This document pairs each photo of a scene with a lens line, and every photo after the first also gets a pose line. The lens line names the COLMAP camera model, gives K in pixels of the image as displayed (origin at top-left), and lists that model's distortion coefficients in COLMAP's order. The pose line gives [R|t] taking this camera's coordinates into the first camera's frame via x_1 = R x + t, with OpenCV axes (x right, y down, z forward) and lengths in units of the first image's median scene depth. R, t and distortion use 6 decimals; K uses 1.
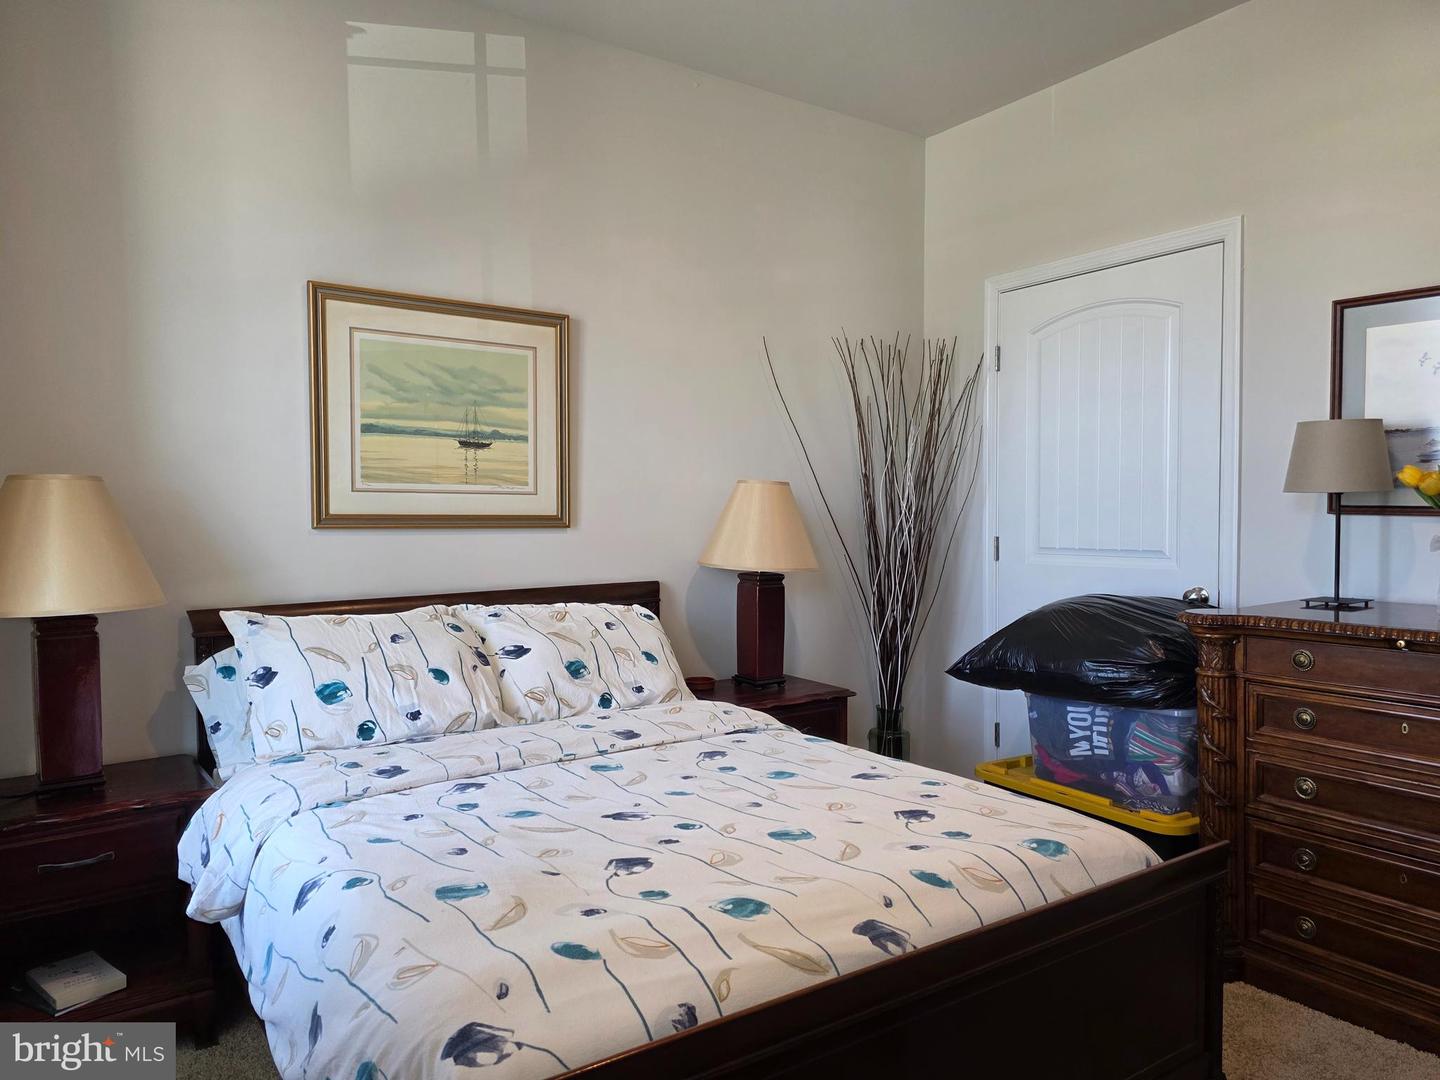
lens RADIAL K [[993.5, 0, 720.0], [0, 993.5, 540.0], [0, 0, 1]] dist [0.049447, -0.001370]
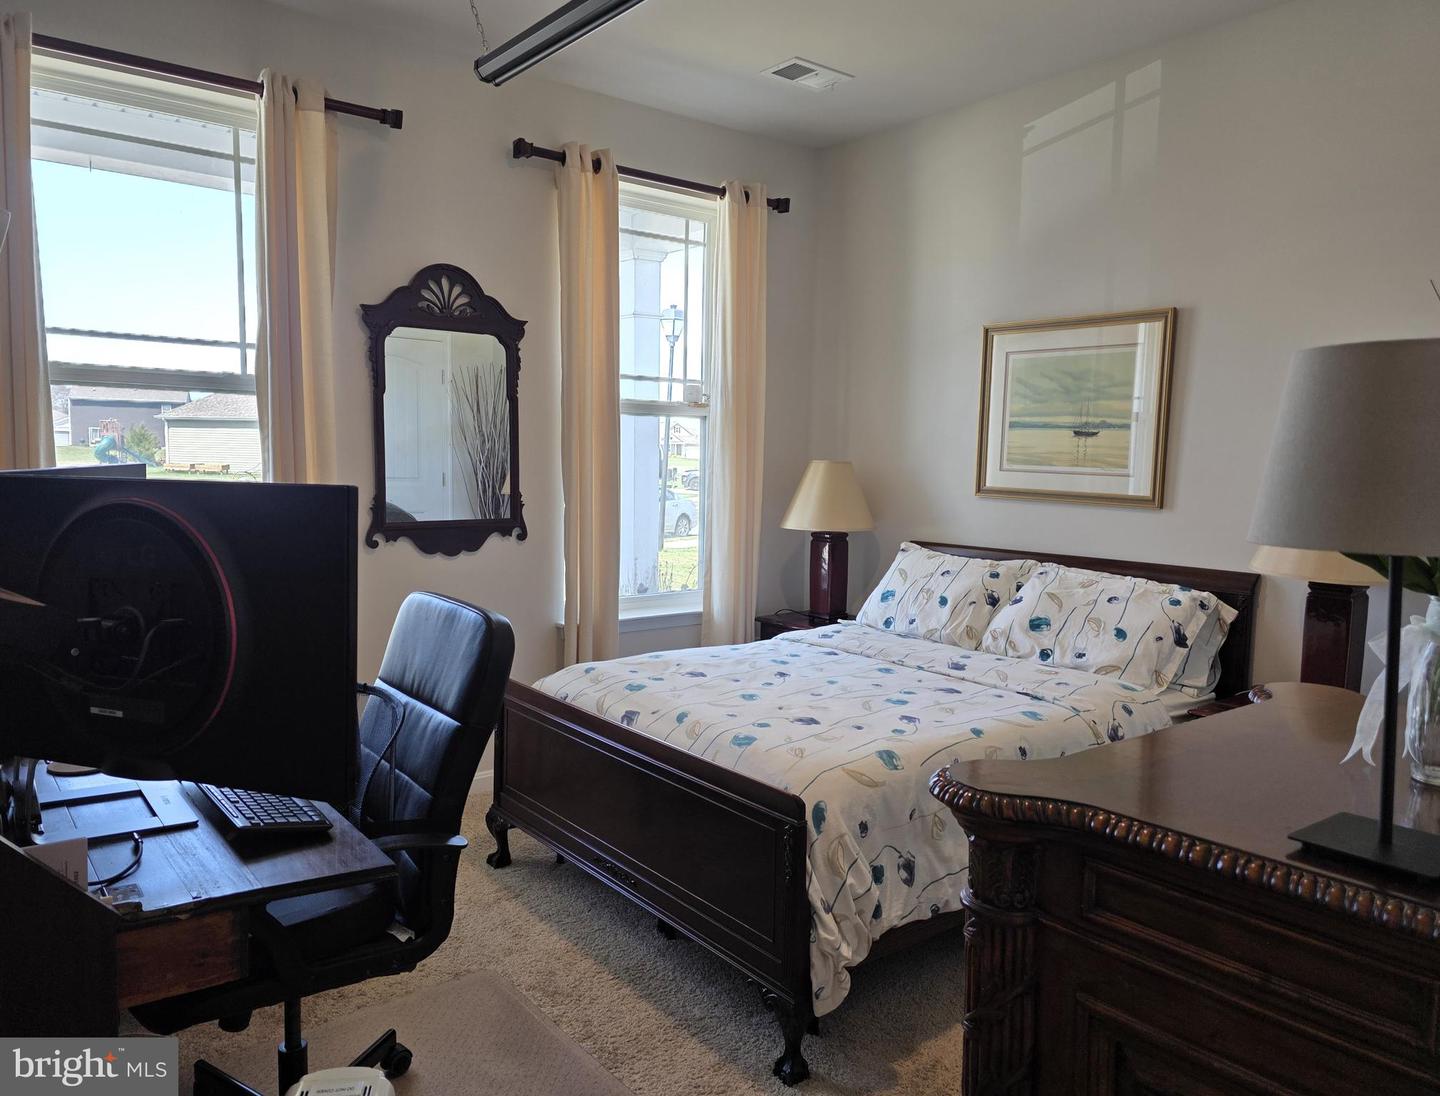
lens RADIAL K [[1048.9, 0, 720.0], [0, 1048.9, 548.0], [0, 0, 1]] dist [0.006705, 0.001299]
pose [[0.040447, 0.095545, -0.994603, 1.036858], [-0.054891, 0.994127, 0.093267, -0.054709], [0.997673, 0.050823, 0.045454, 0.531140]]
